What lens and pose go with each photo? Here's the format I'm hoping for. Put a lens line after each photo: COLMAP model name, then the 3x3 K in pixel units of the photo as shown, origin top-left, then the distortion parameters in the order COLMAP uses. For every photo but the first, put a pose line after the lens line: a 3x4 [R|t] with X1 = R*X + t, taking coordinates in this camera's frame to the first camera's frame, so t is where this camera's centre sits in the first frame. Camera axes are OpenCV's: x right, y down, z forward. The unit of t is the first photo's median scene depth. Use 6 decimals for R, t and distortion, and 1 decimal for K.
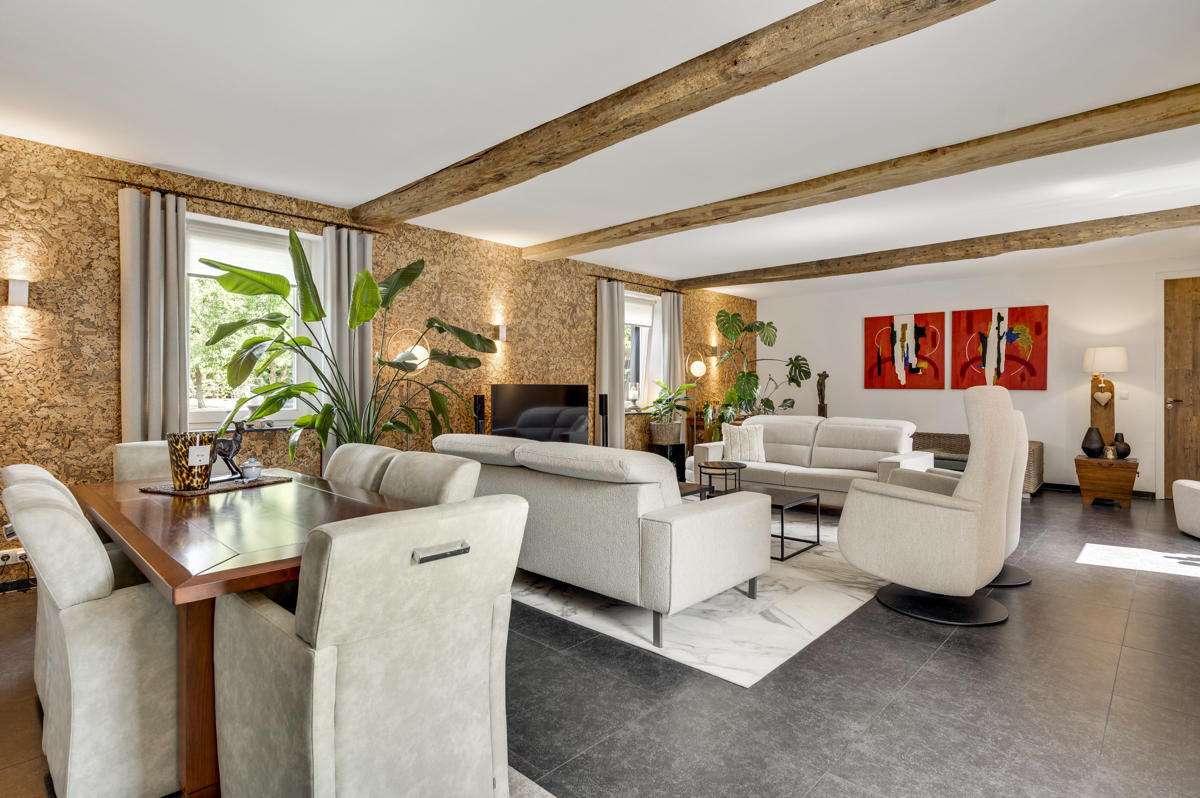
lens RADIAL K [[603.4, 0, 595.8], [0, 603.4, 394.3], [0, 0, 1]] dist [-0.005947, -0.000423]
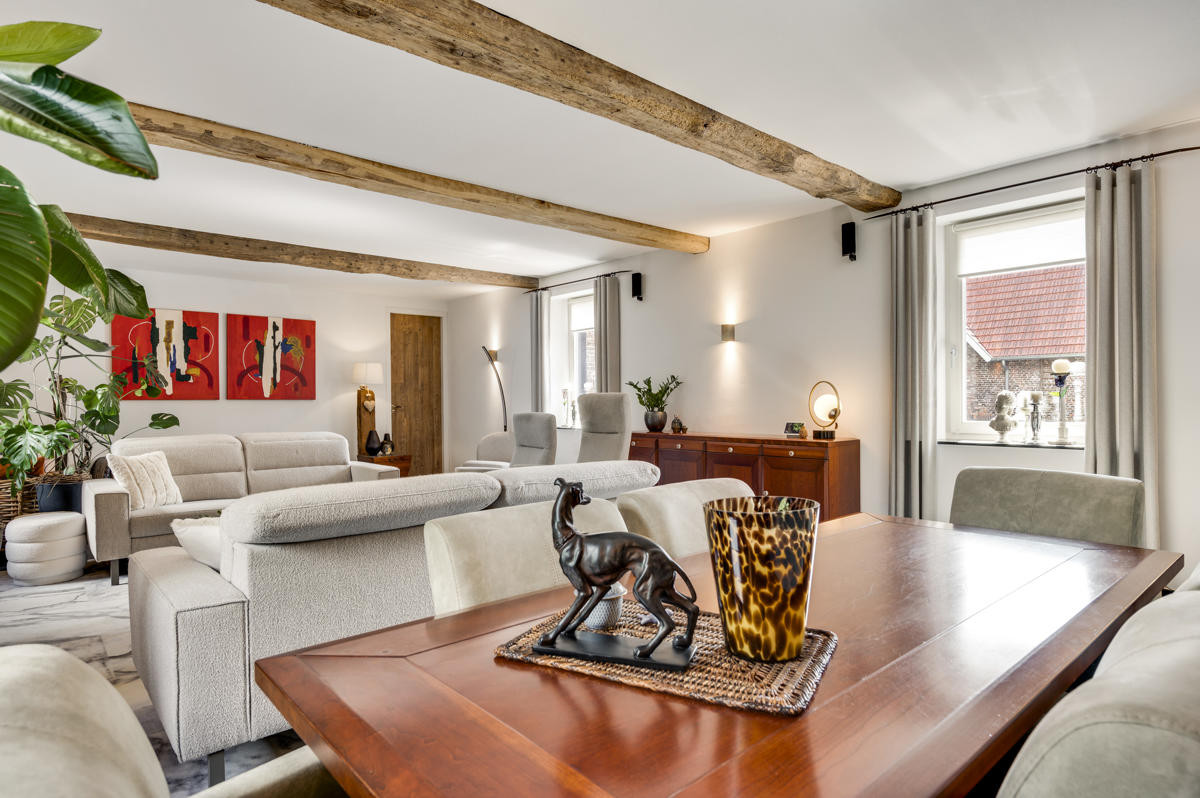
lens RADIAL K [[678.7, 0, 593.1], [0, 678.7, 403.0], [0, 0, 1]] dist [-0.002293, -0.000304]
pose [[0.075433, -0.010908, 0.997091, -0.416019], [0.020763, 0.999741, 0.009366, -0.001730], [-0.996935, 0.019996, 0.075640, 0.405313]]
